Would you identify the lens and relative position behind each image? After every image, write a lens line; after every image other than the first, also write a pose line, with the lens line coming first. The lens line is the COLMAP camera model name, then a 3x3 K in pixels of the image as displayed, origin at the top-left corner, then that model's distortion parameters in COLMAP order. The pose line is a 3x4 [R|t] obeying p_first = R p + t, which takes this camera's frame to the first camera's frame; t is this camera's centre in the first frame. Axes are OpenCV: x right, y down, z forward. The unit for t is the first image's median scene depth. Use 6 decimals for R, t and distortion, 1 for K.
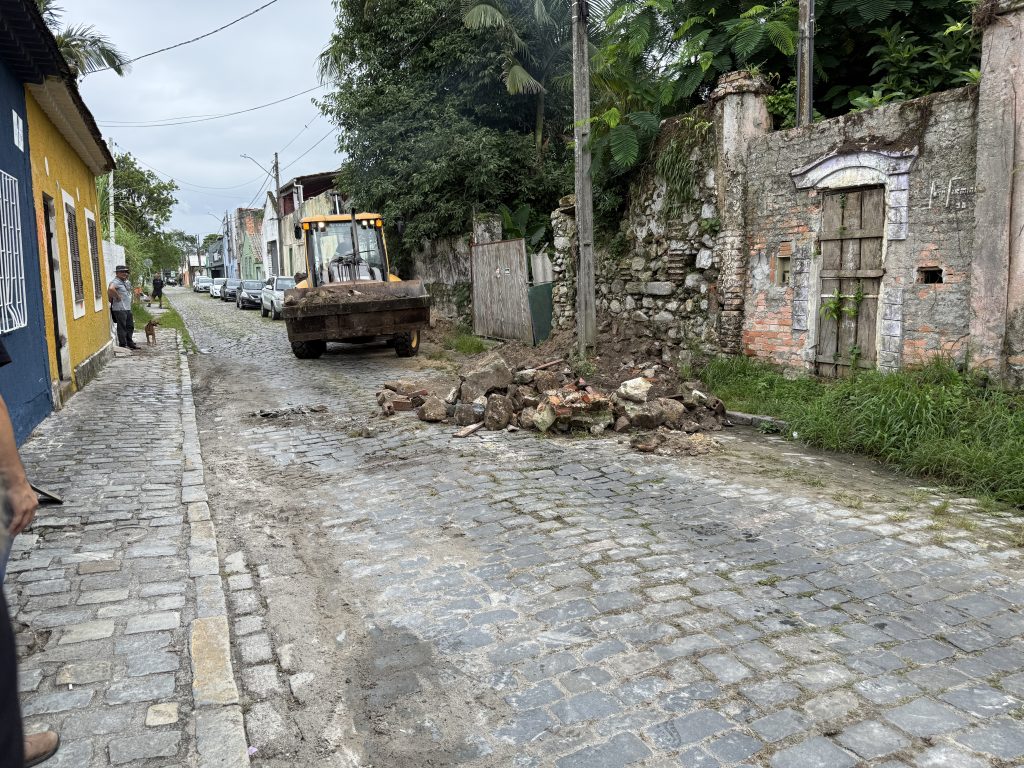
lens RADIAL K [[741.7, 0, 512.3], [0, 741.7, 406.2], [0, 0, 1]] dist [0.049799, -0.066082]
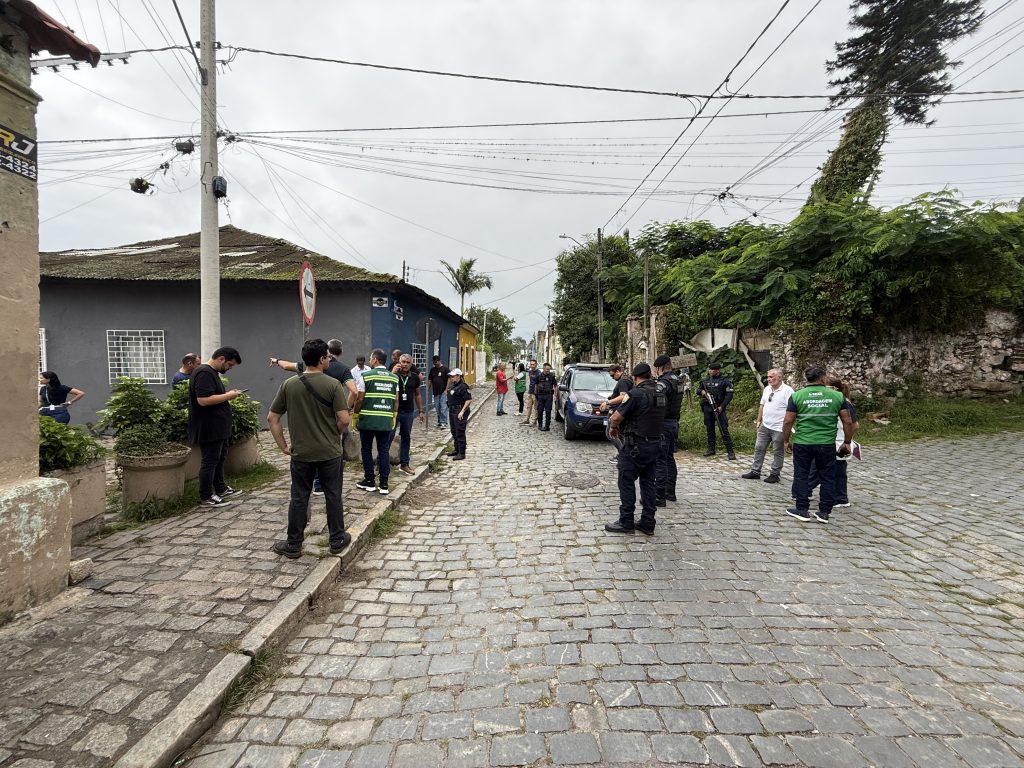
lens RADIAL K [[741.7, 0, 512.3], [0, 741.7, 406.2], [0, 0, 1]] dist [0.049799, -0.066082]
pose [[0.882024, 0.047719, -0.468782, 0.840598], [-0.089286, 0.993761, -0.066835, 0.155181], [0.462668, 0.100806, 0.880782, -1.316724]]
